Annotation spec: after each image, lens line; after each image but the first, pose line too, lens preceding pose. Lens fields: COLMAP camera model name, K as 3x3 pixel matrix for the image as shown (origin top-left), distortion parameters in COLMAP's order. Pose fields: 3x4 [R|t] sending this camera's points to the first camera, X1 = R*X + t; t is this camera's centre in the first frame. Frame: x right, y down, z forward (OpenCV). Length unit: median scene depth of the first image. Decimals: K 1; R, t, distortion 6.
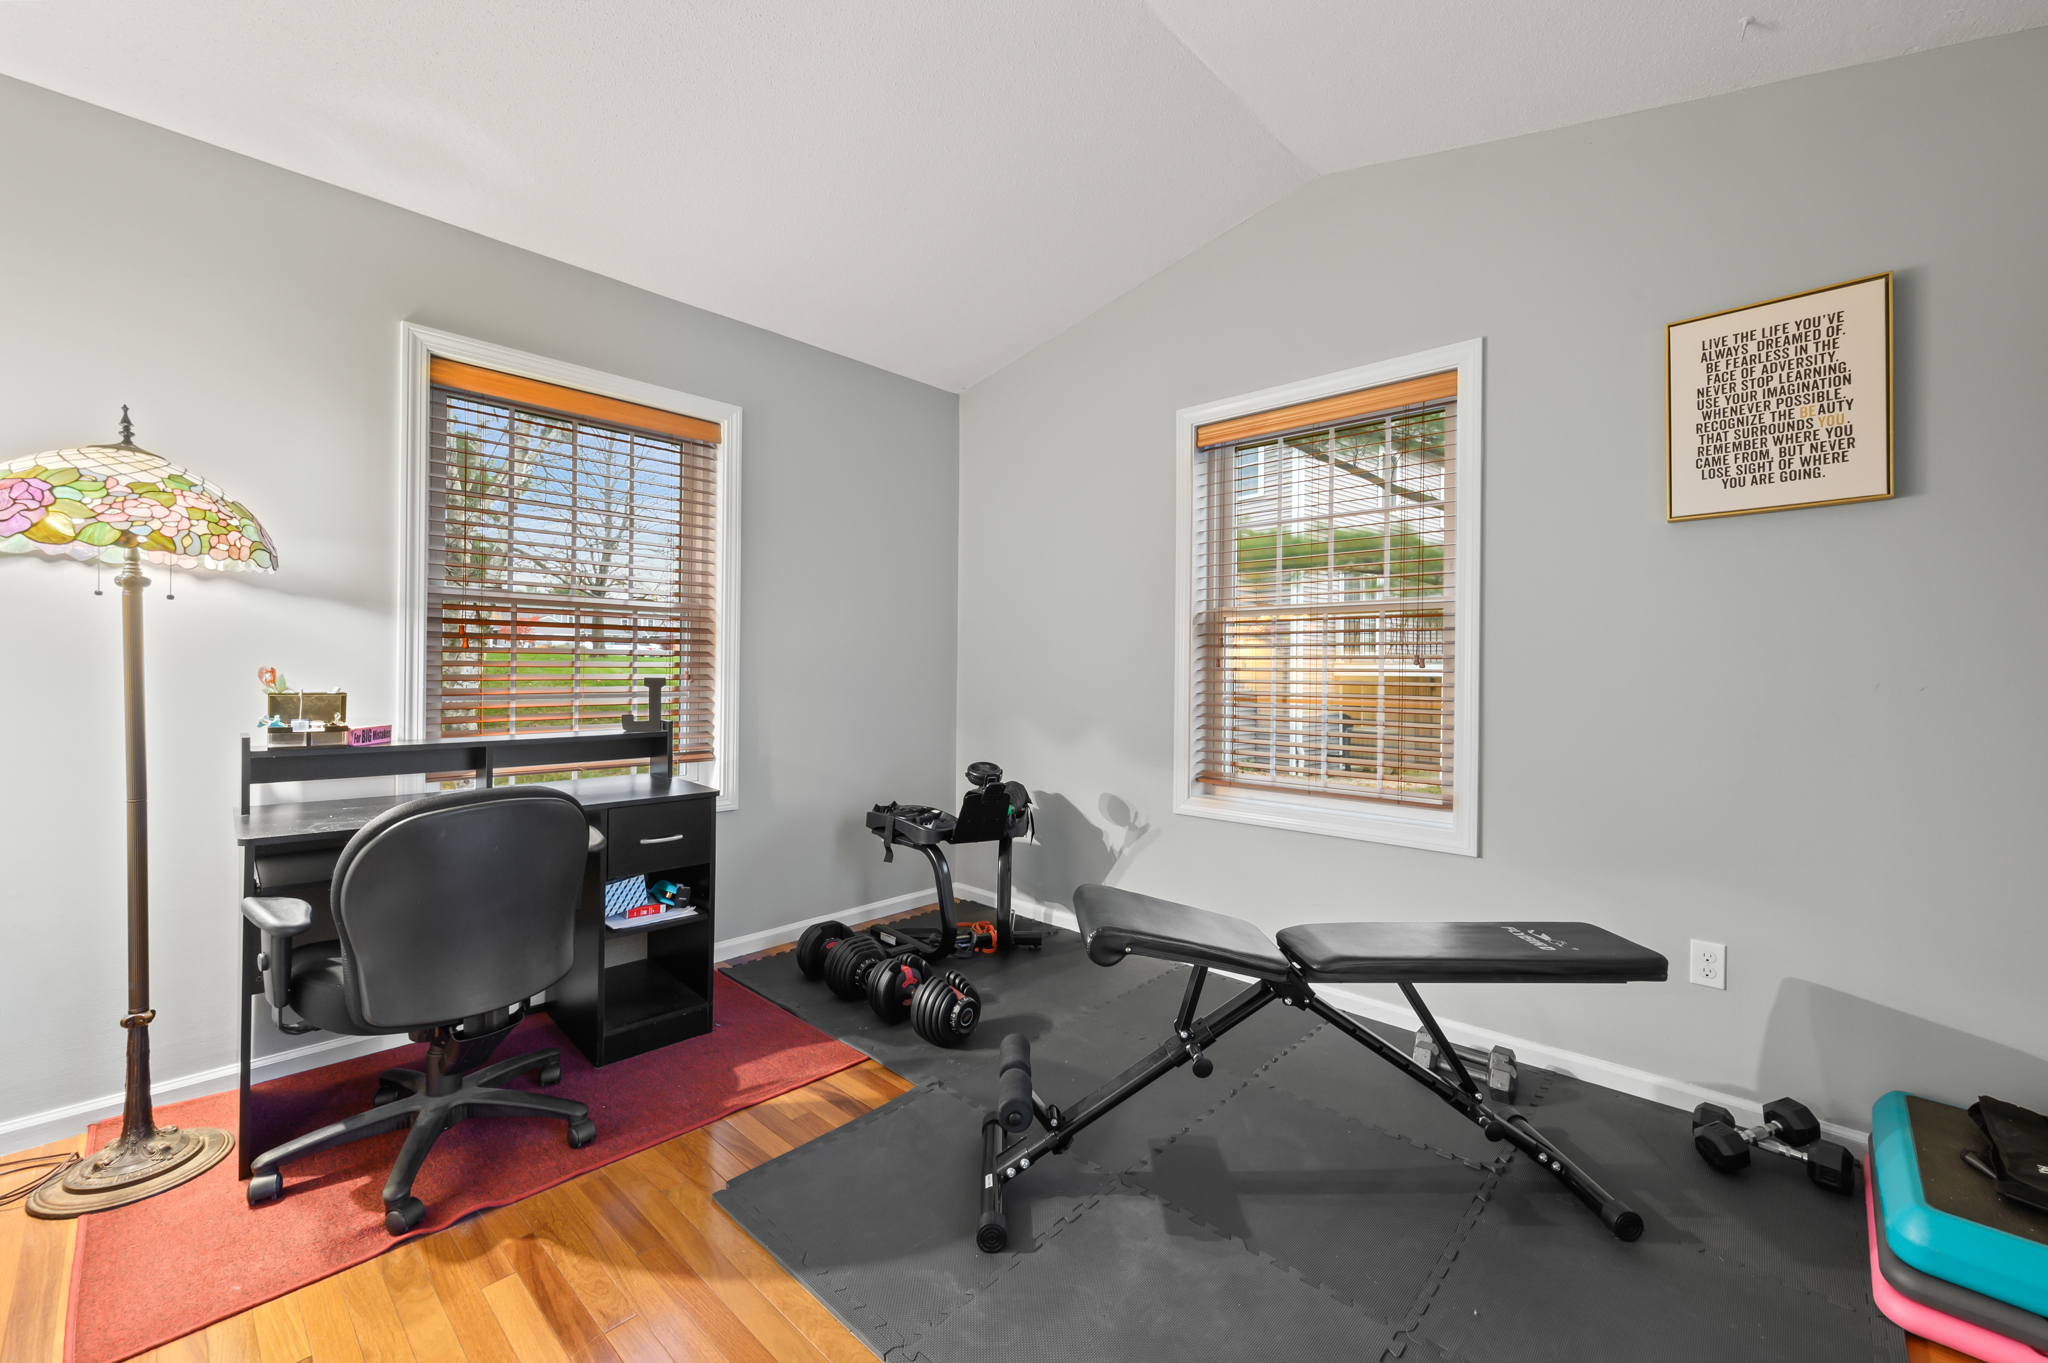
lens RADIAL K [[812.6, 0, 1030.6], [0, 812.6, 665.4], [0, 0, 1]] dist [-0.000775, -0.000135]
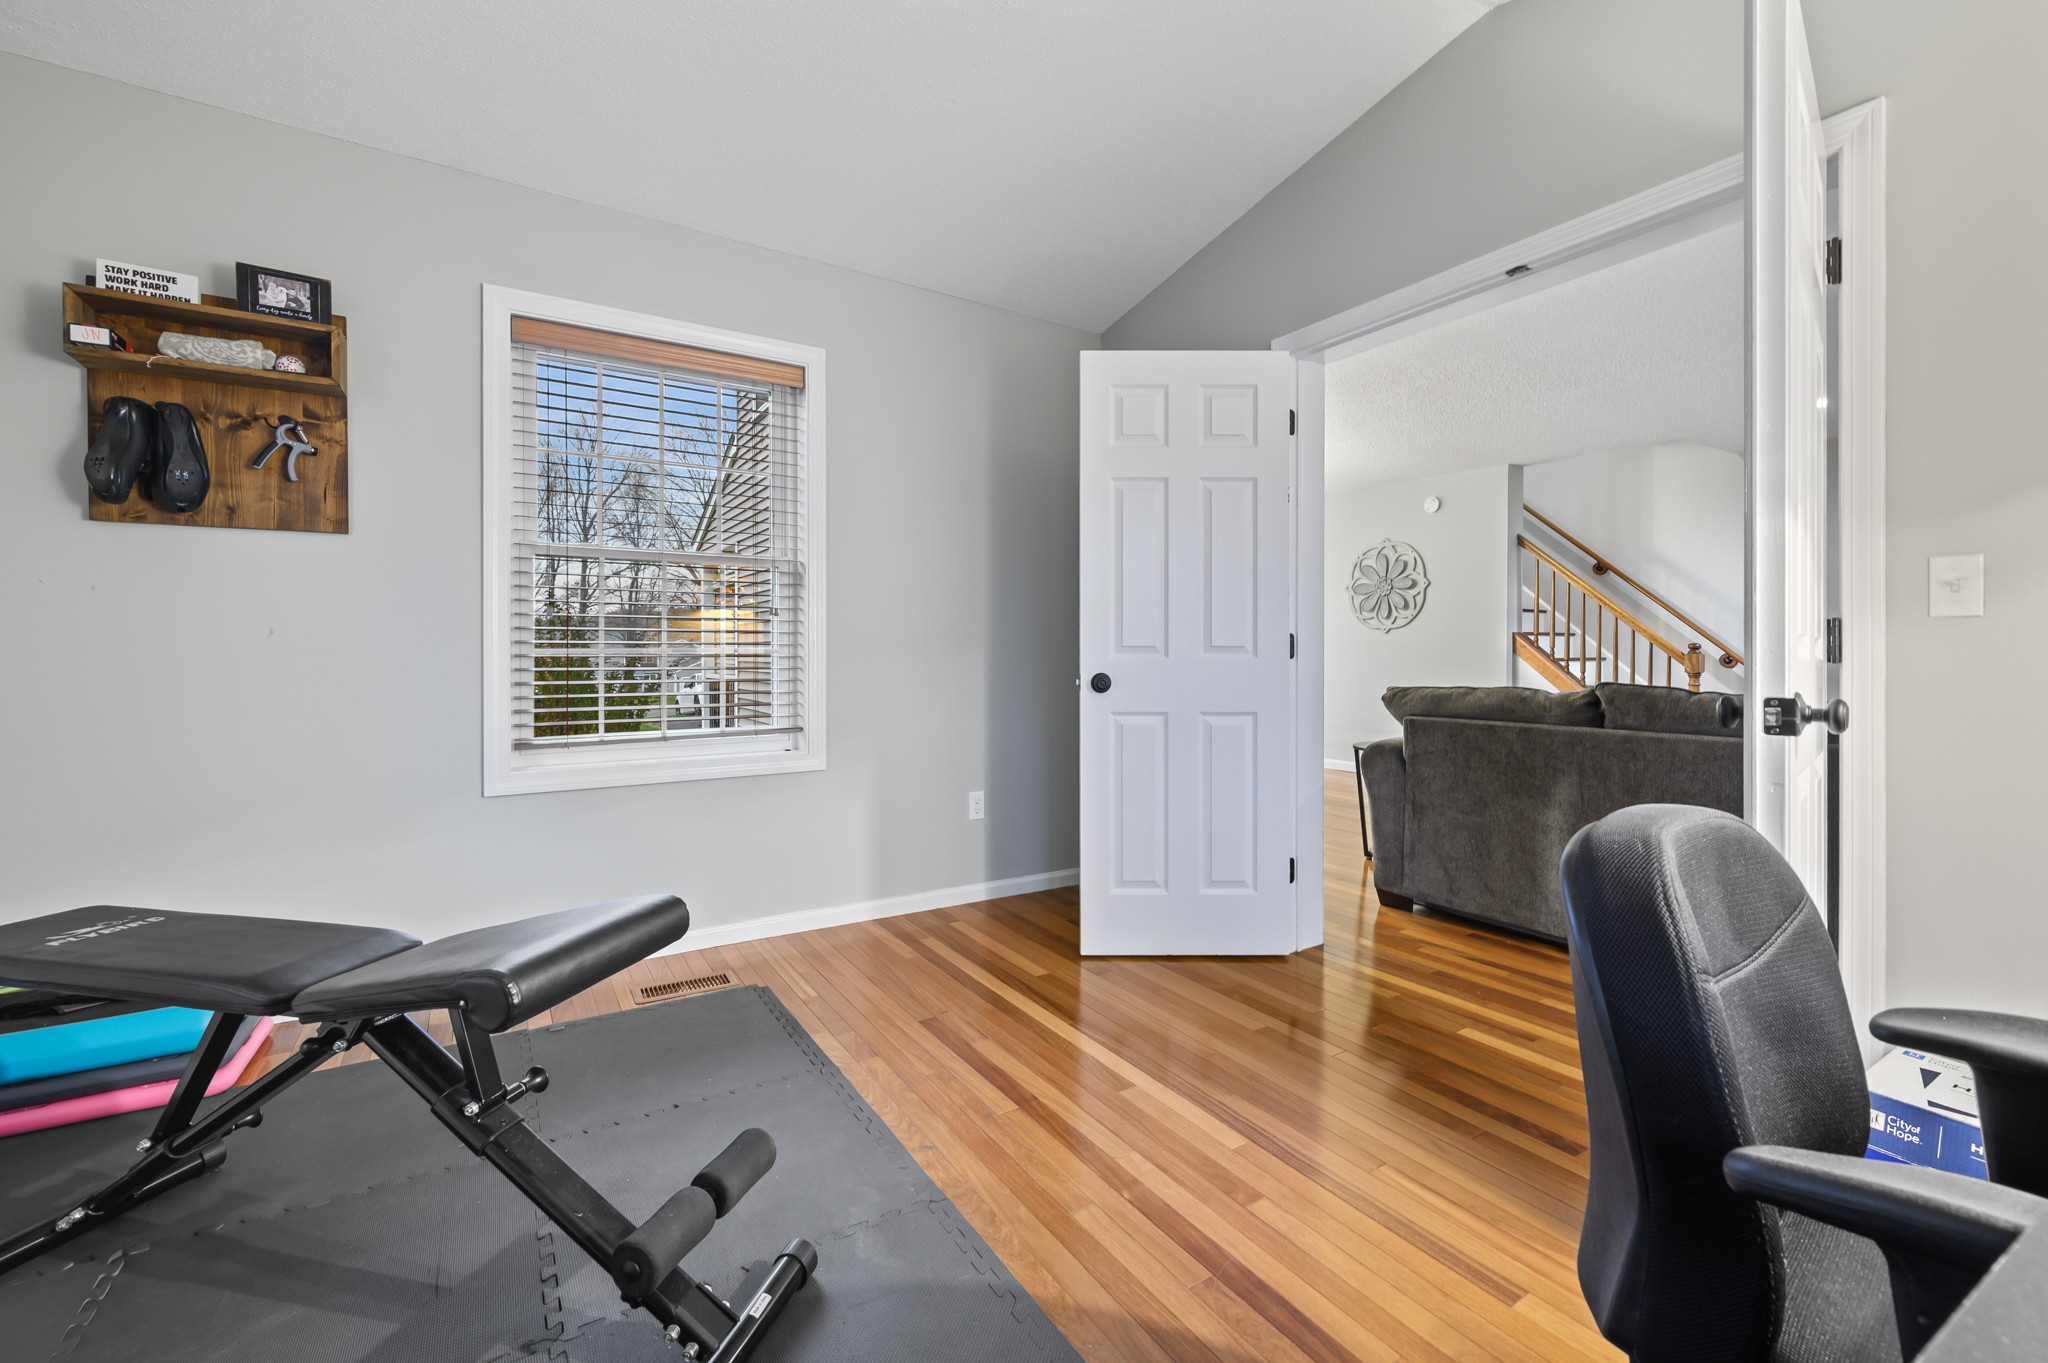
lens RADIAL K [[854.0, 0, 1029.6], [0, 854.0, 657.4], [0, 0, 1]] dist [-0.001704, -0.000115]
pose [[-0.961691, -0.014054, 0.273775, -0.398706], [-0.012907, 0.999899, 0.005993, 0.057863], [-0.273832, 0.002230, -0.961775, 1.392220]]
